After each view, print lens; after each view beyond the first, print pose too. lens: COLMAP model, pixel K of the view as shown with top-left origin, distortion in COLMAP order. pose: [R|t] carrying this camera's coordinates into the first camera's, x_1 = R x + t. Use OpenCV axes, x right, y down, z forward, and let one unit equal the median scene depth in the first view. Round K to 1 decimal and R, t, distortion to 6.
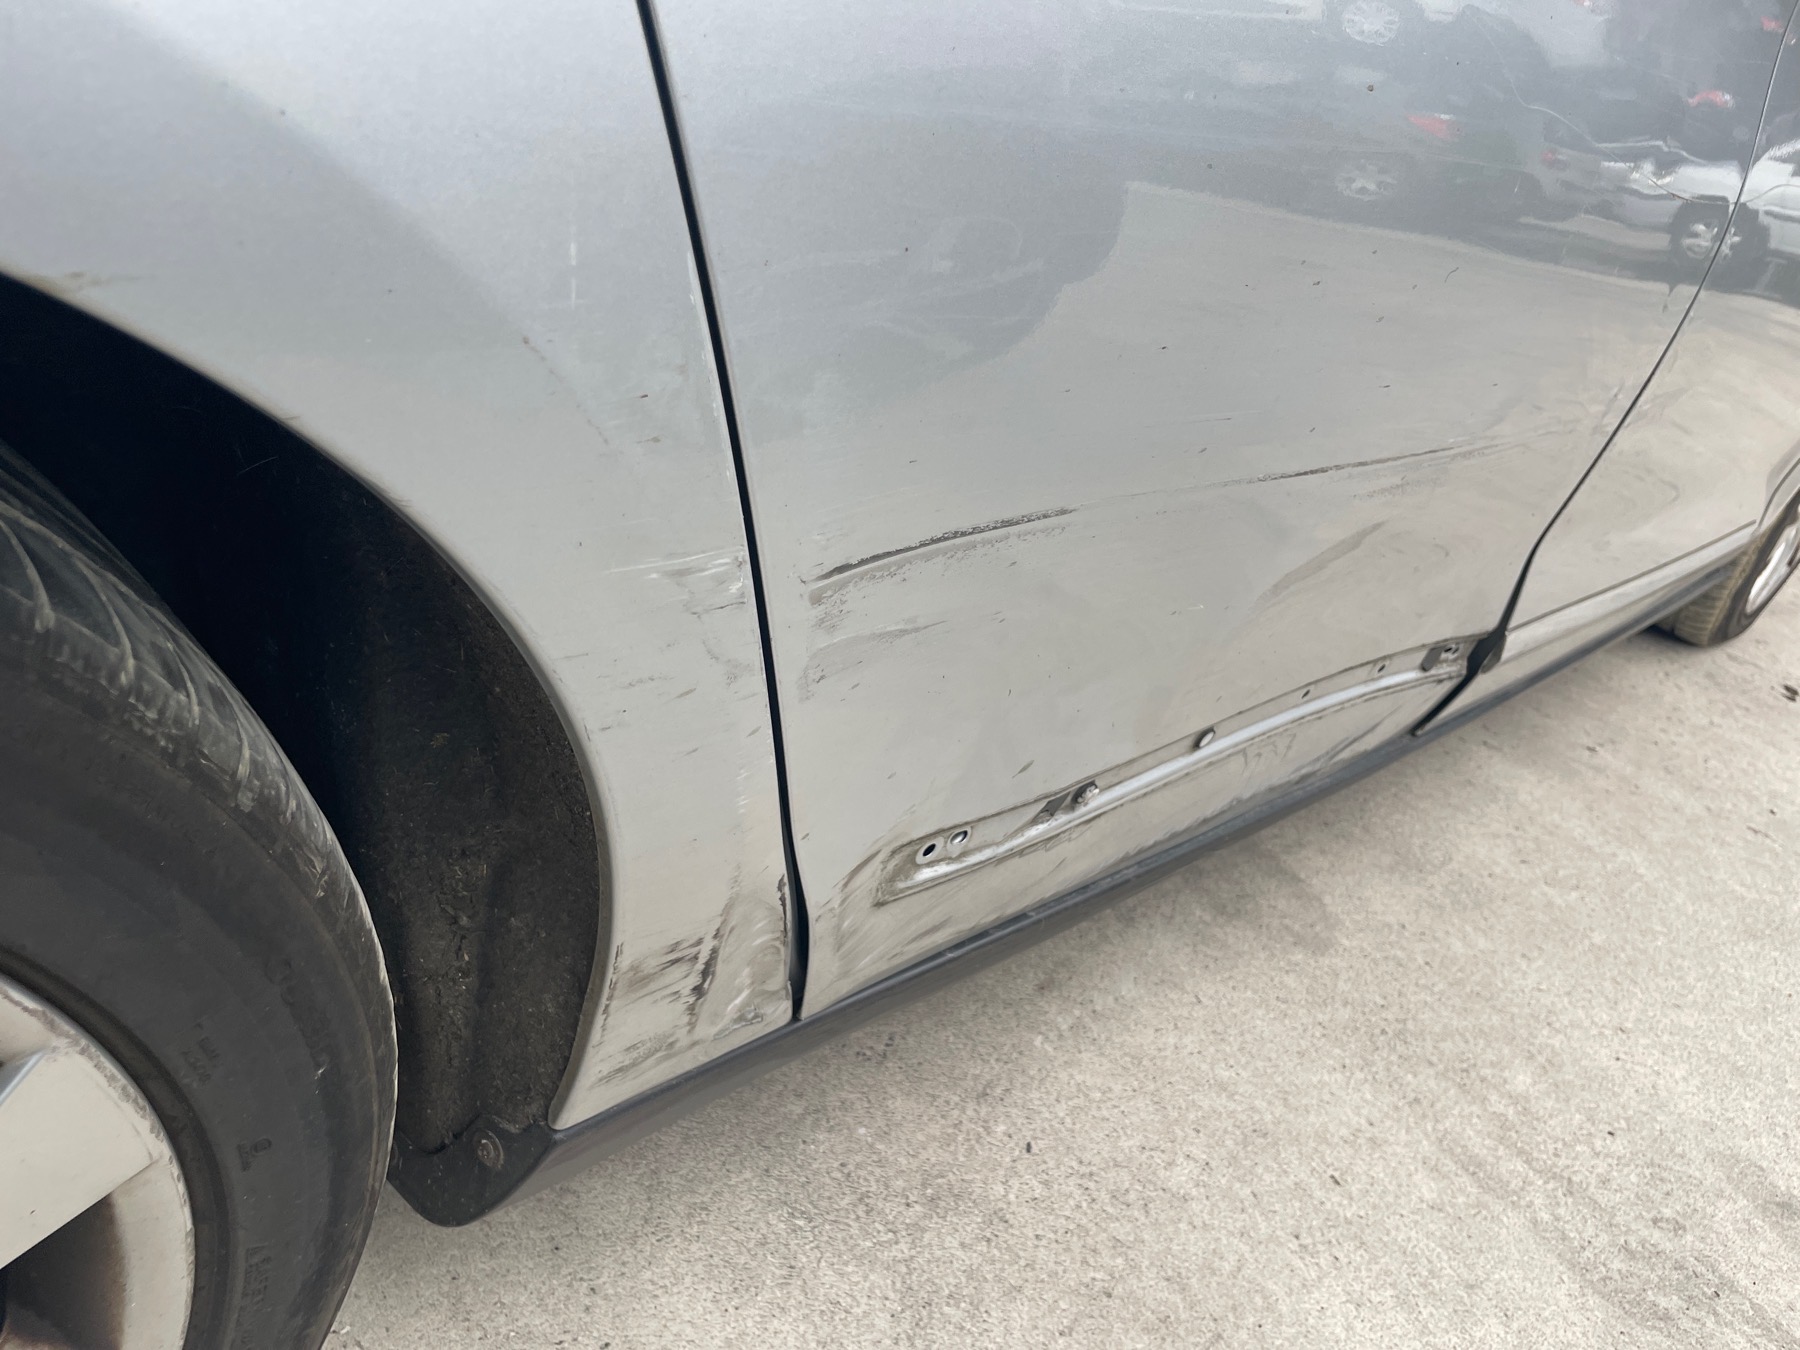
lens RADIAL K [[1366.6, 0, 905.3], [0, 1366.6, 692.7], [0, 0, 1]] dist [0.083304, -0.113134]
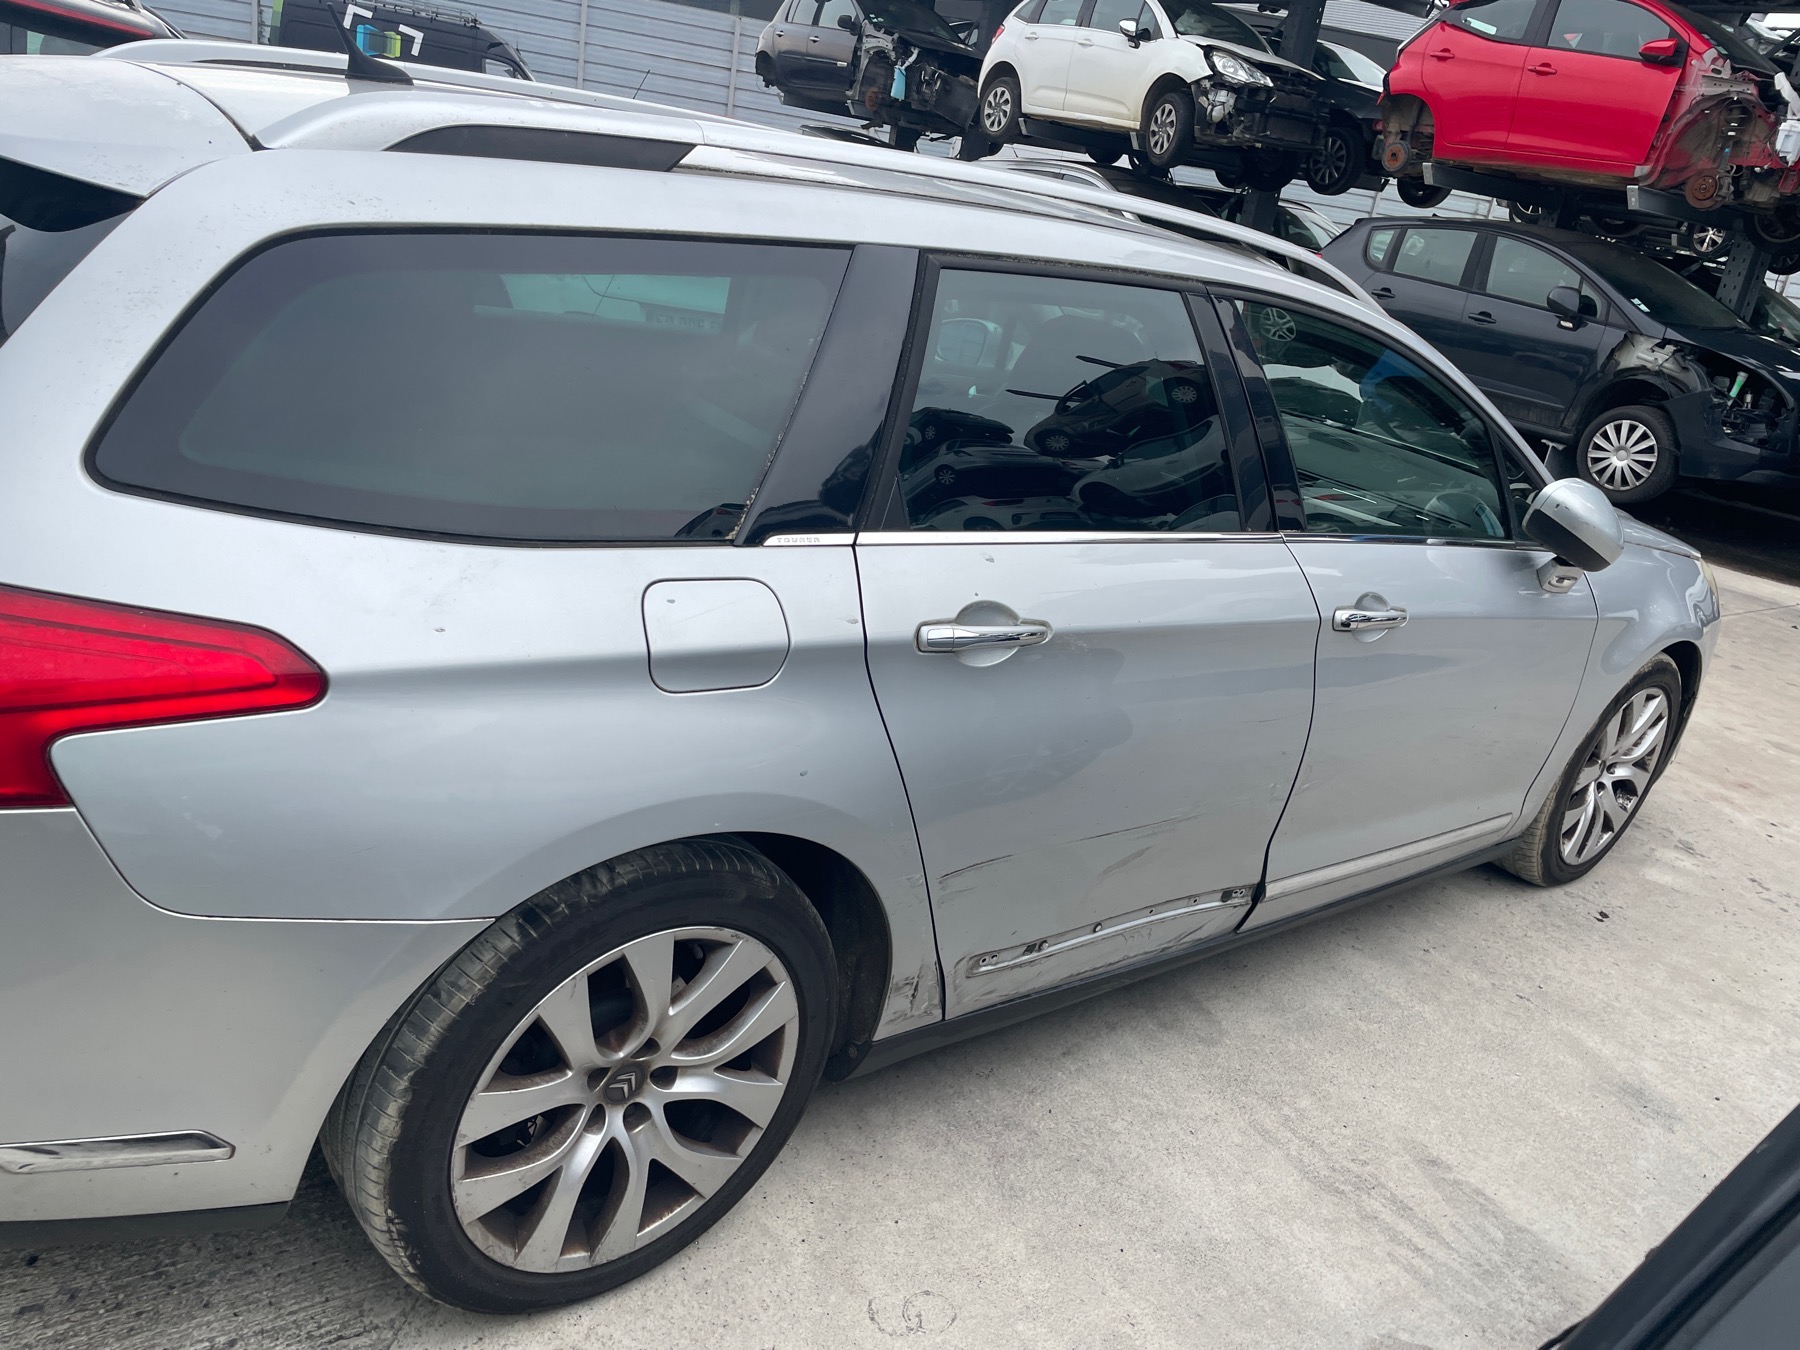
lens RADIAL K [[1366.6, 0, 886.8], [0, 1366.6, 688.0], [0, 0, 1]] dist [0.083304, -0.113134]
pose [[0.989319, -0.046127, -0.138275, 0.148706], [0.019240, 0.981634, -0.189803, 0.054071], [0.144491, 0.185115, 0.972036, -1.255646]]
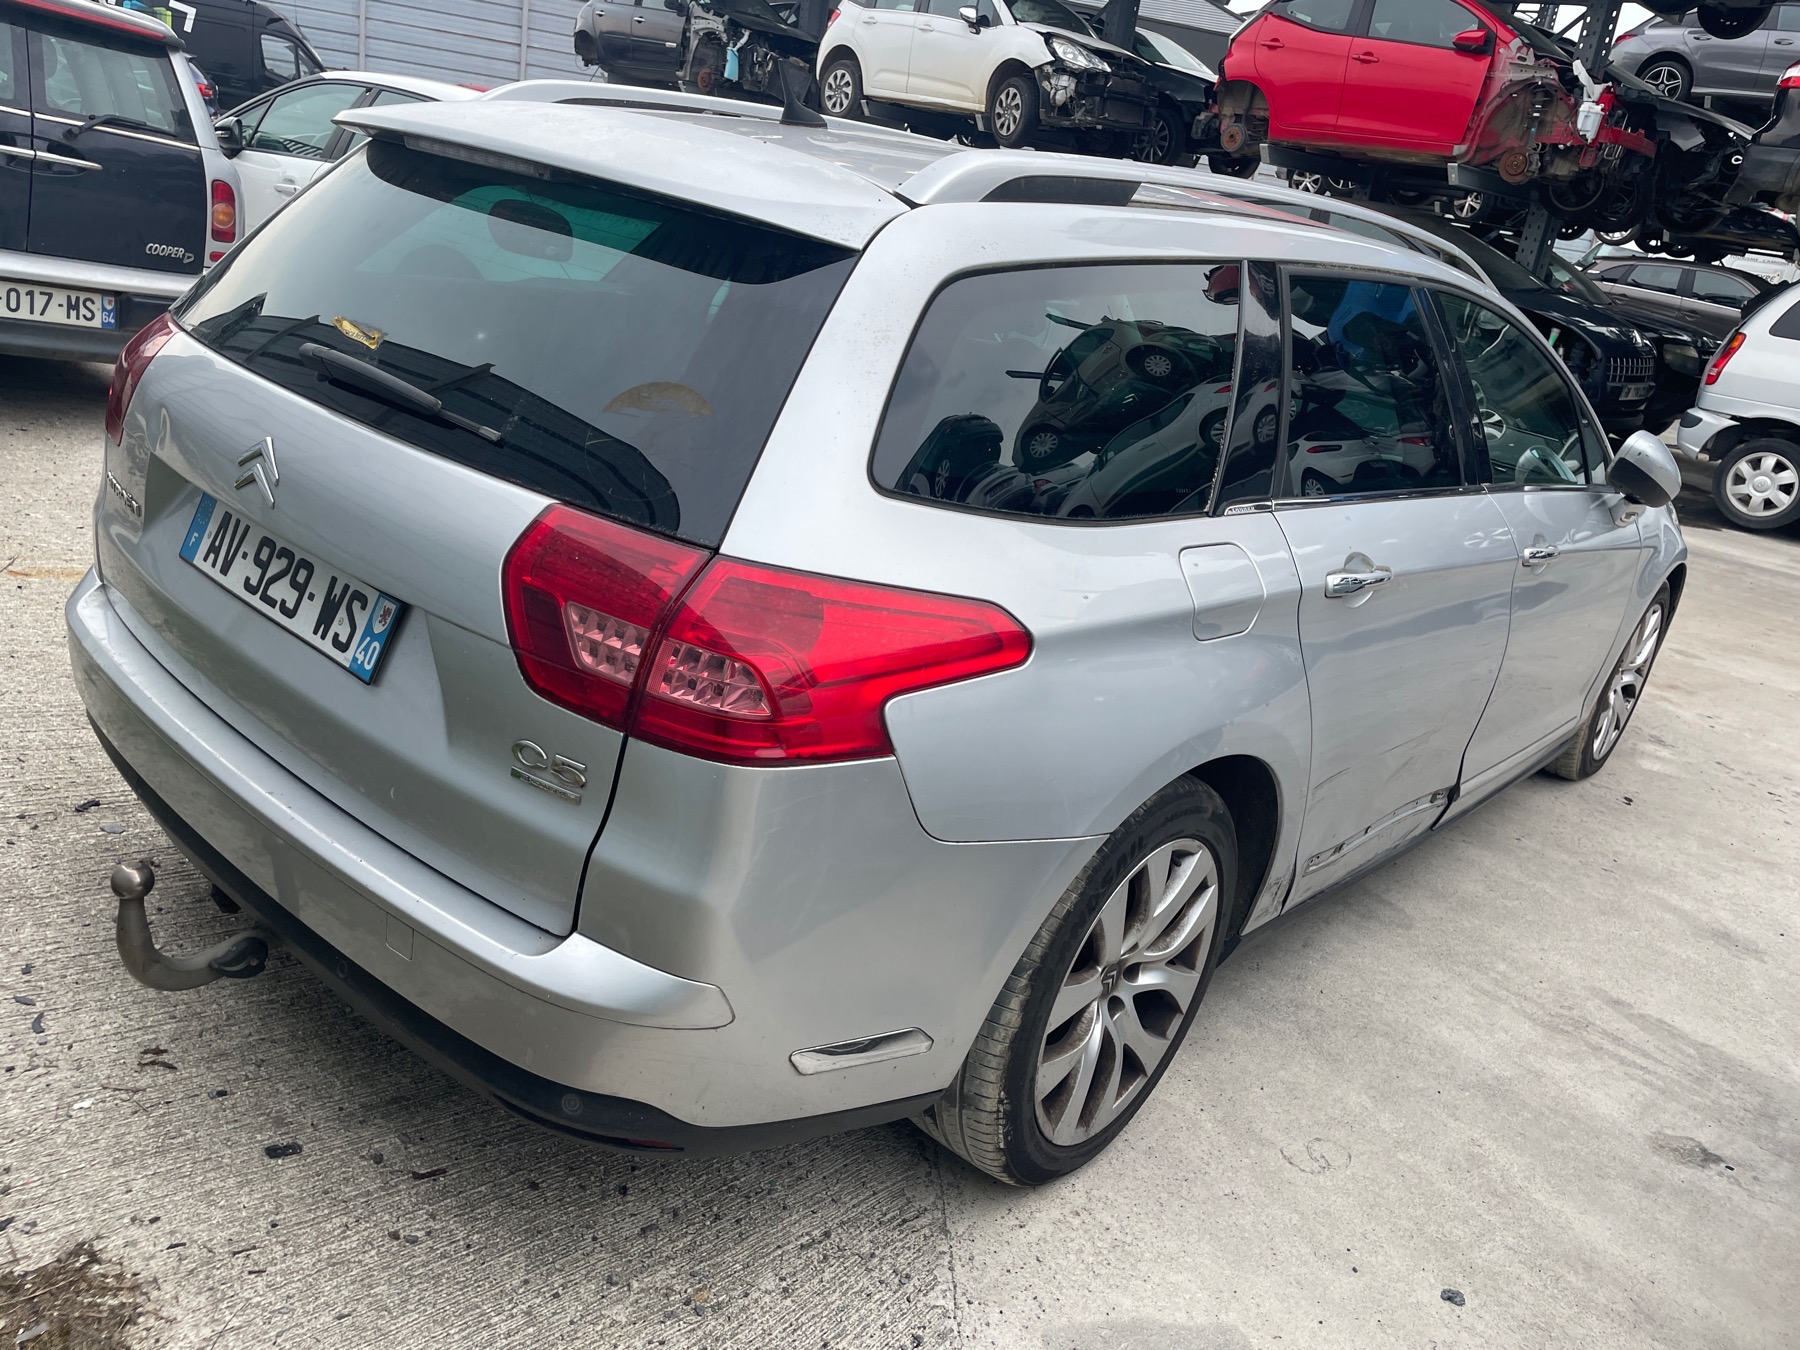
lens RADIAL K [[1366.6, 0, 878.0], [0, 1366.6, 658.9], [0, 0, 1]] dist [0.083304, -0.113134]
pose [[0.993784, -0.110512, 0.013447, -0.646402], [0.111123, 0.977389, -0.179897, 0.069008], [0.006738, 0.180273, 0.983594, -1.569779]]
